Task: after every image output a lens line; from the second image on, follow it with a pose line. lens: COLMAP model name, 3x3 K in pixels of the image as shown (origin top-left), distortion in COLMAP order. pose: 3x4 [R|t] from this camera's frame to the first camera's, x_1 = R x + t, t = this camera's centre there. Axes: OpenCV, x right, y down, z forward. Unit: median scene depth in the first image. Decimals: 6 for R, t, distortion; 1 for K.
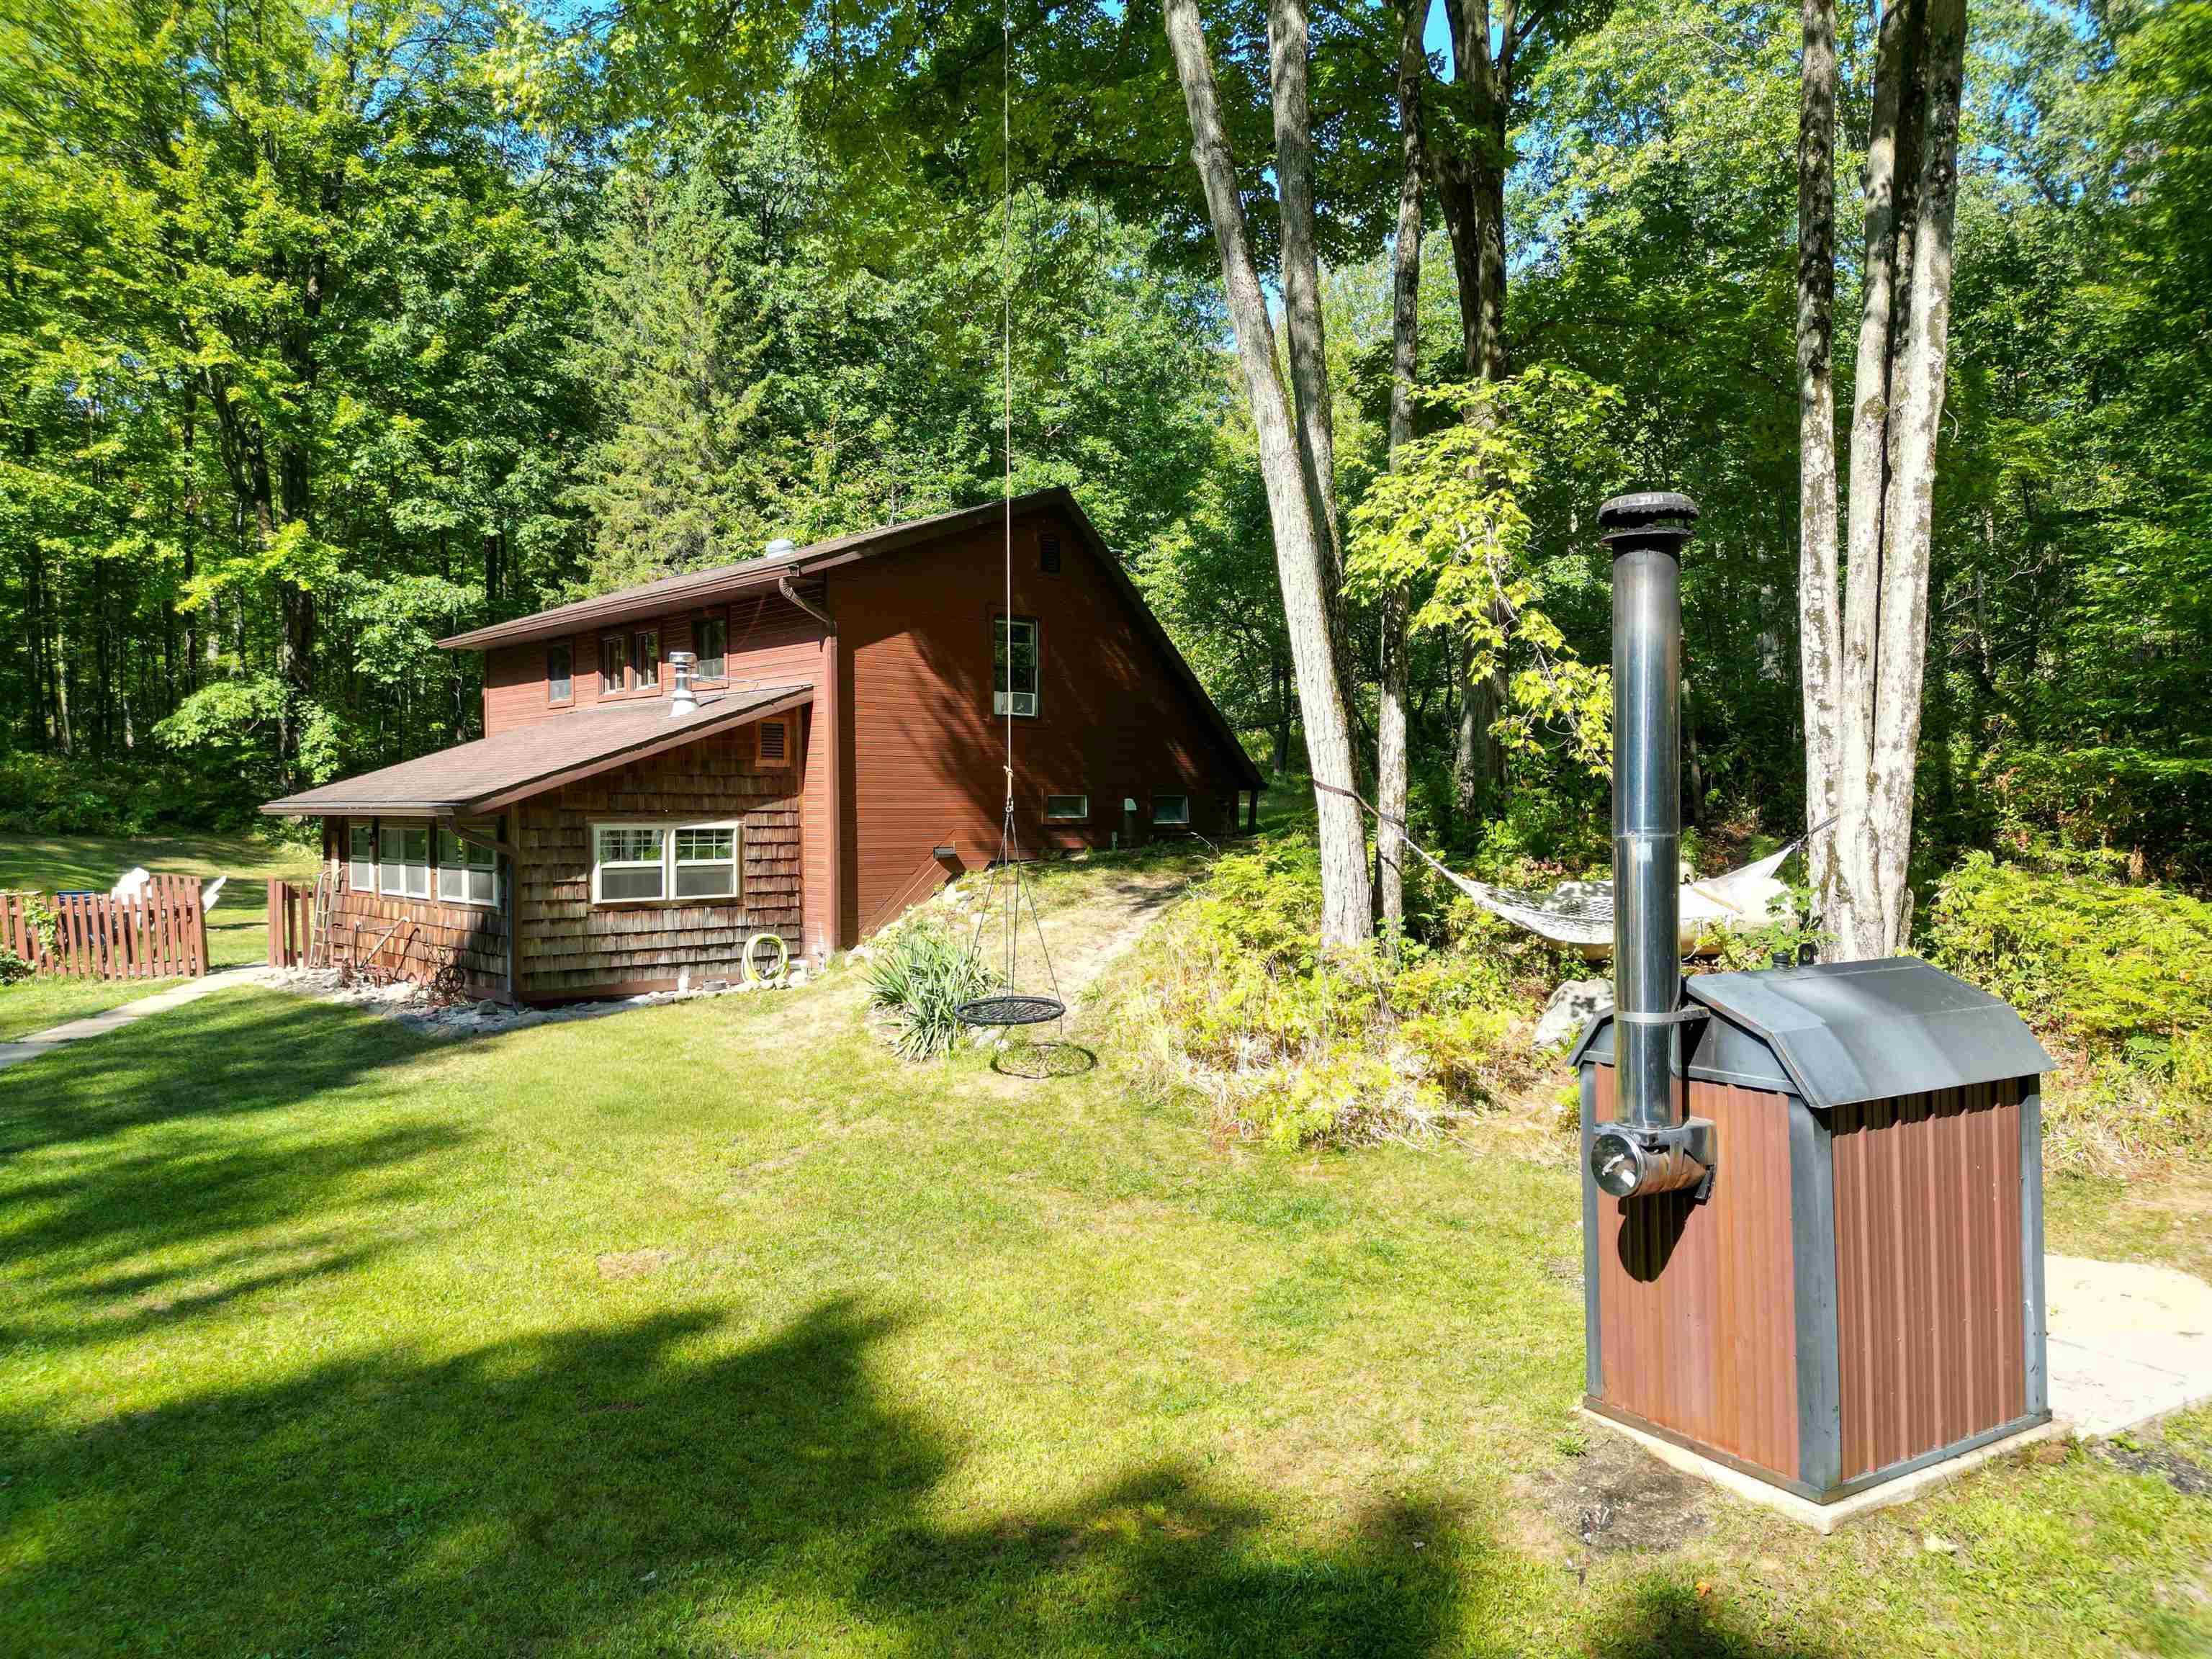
lens RADIAL K [[1508.4, 0, 1106.0], [0, 1508.4, 829.5], [0, 0, 1]] dist [0.049801, -0.056401]
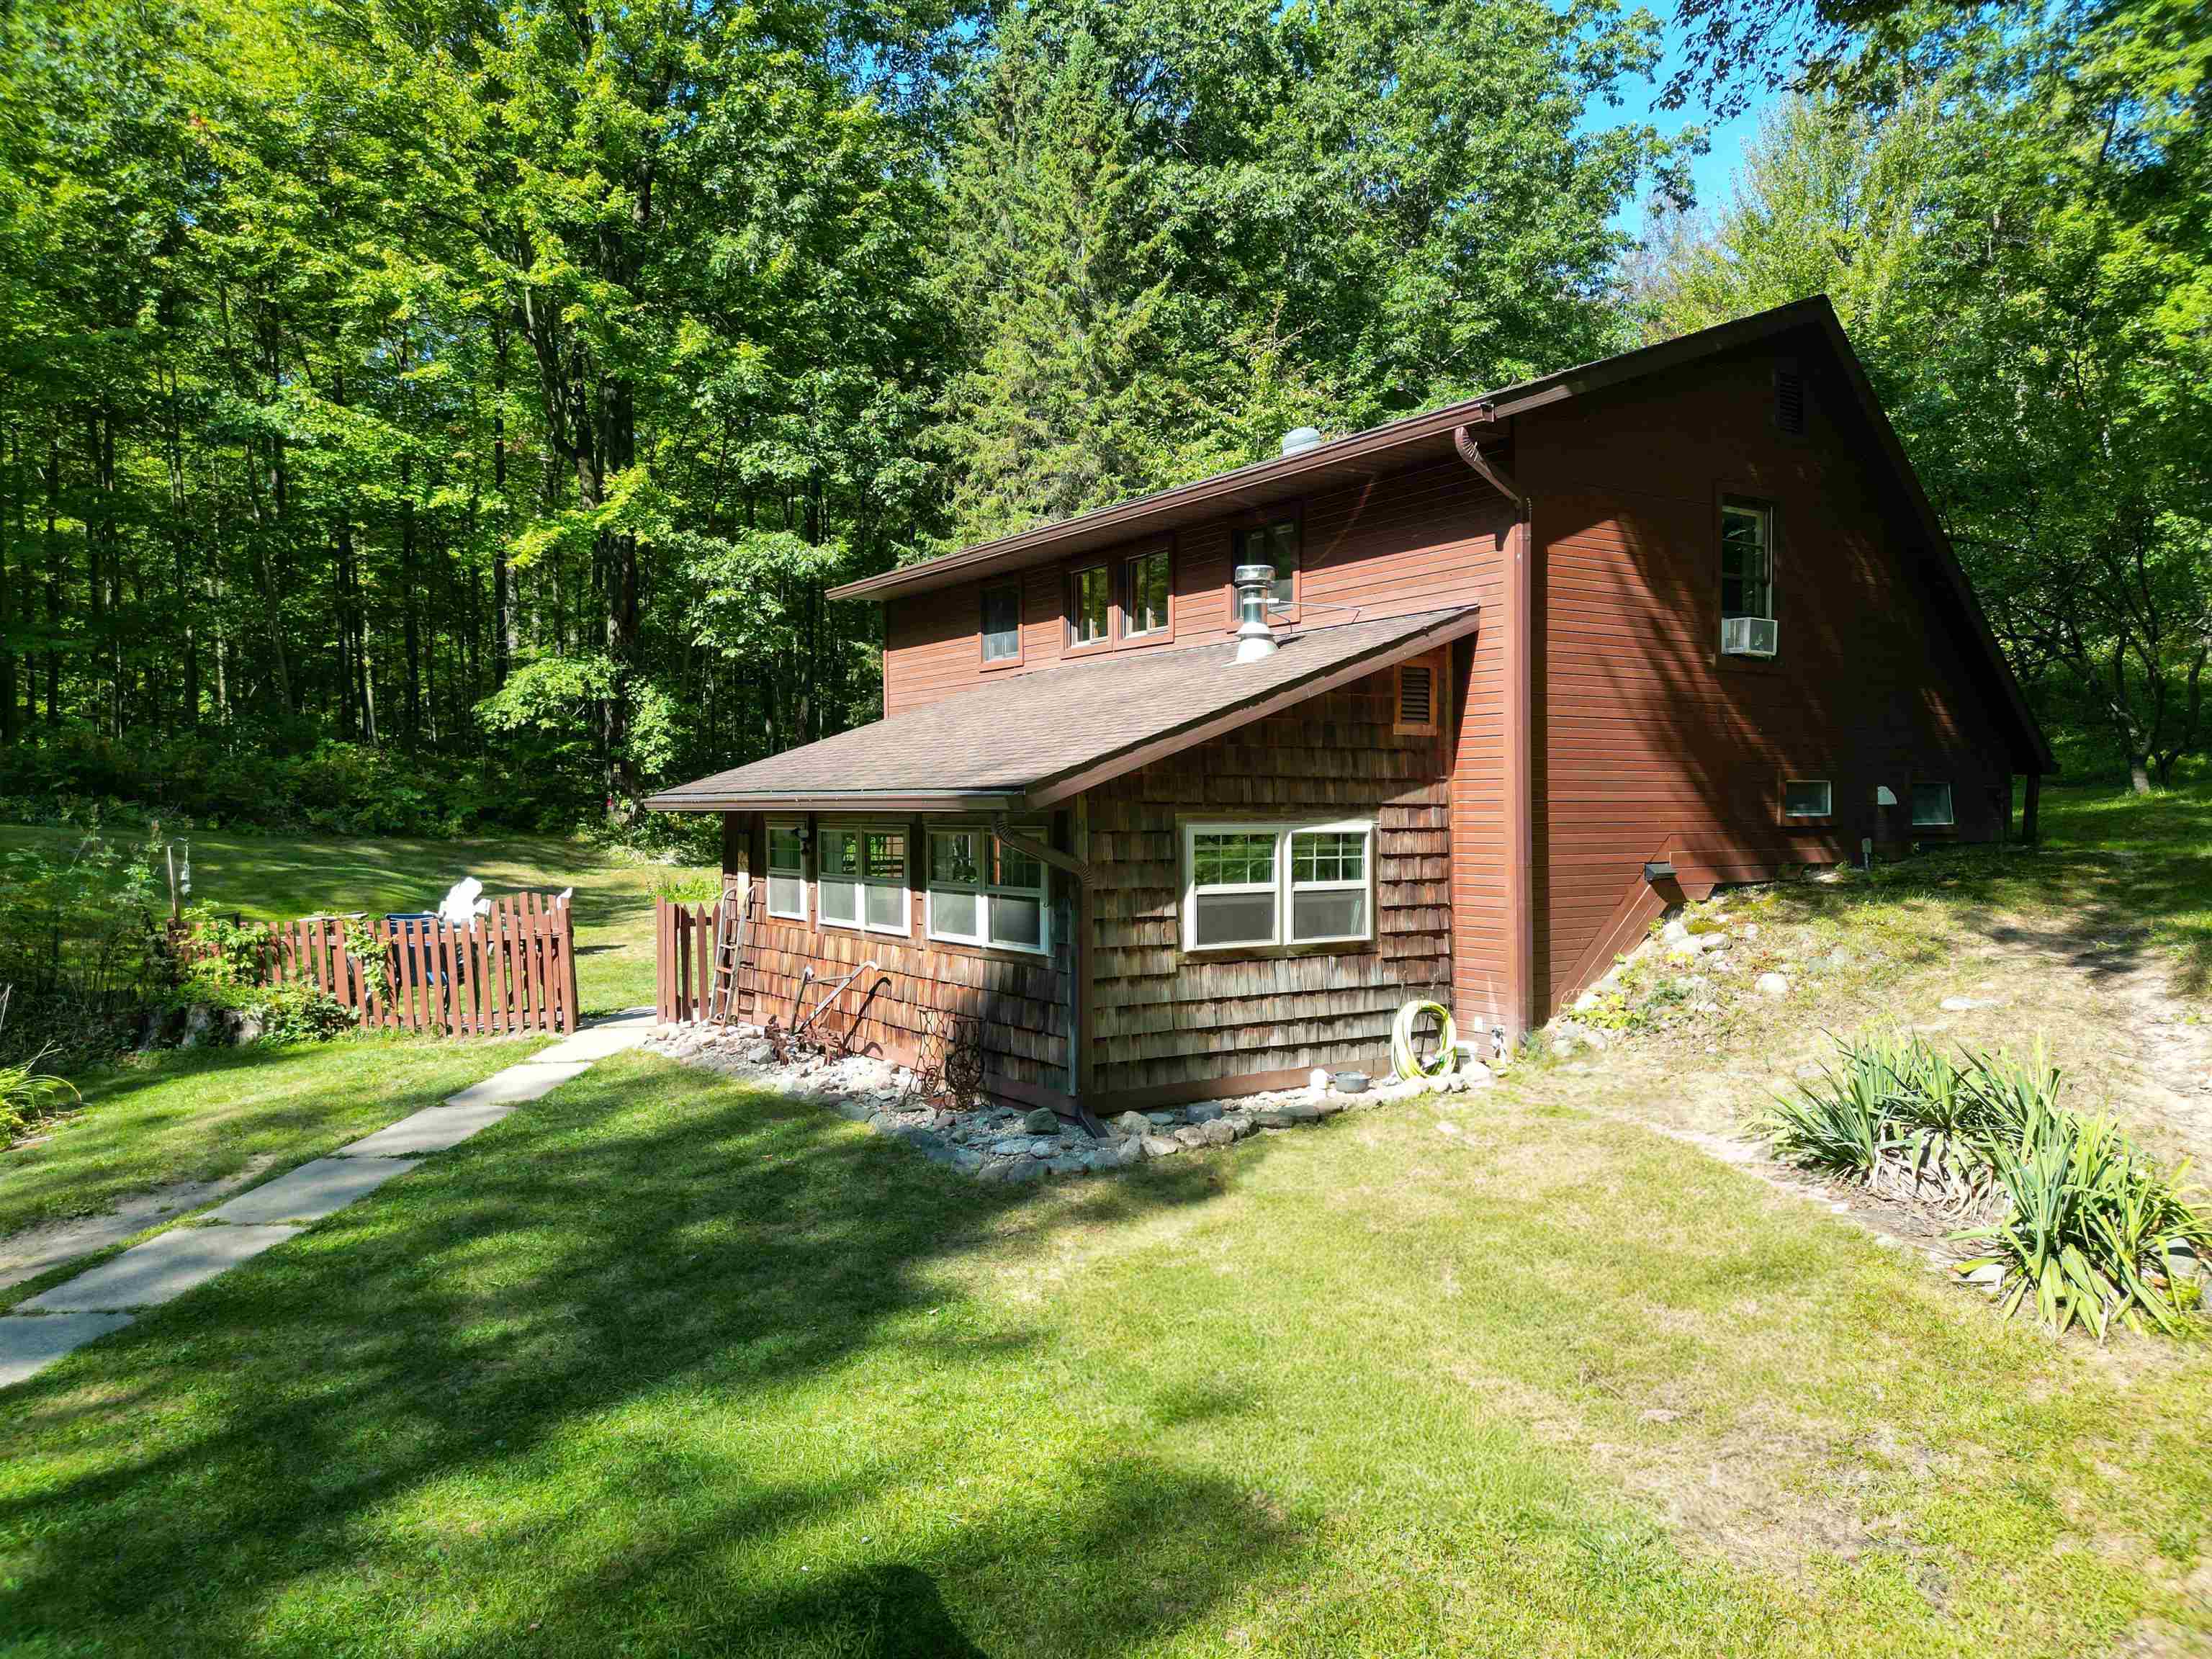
lens RADIAL K [[1508.4, 0, 1106.0], [0, 1508.4, 829.5], [0, 0, 1]] dist [0.049801, -0.056401]
pose [[0.989488, 0.003005, -0.144582, -0.156464], [-0.003072, 0.999995, -0.000241, -0.000672], [0.144581, 0.000682, 0.989493, 0.212223]]
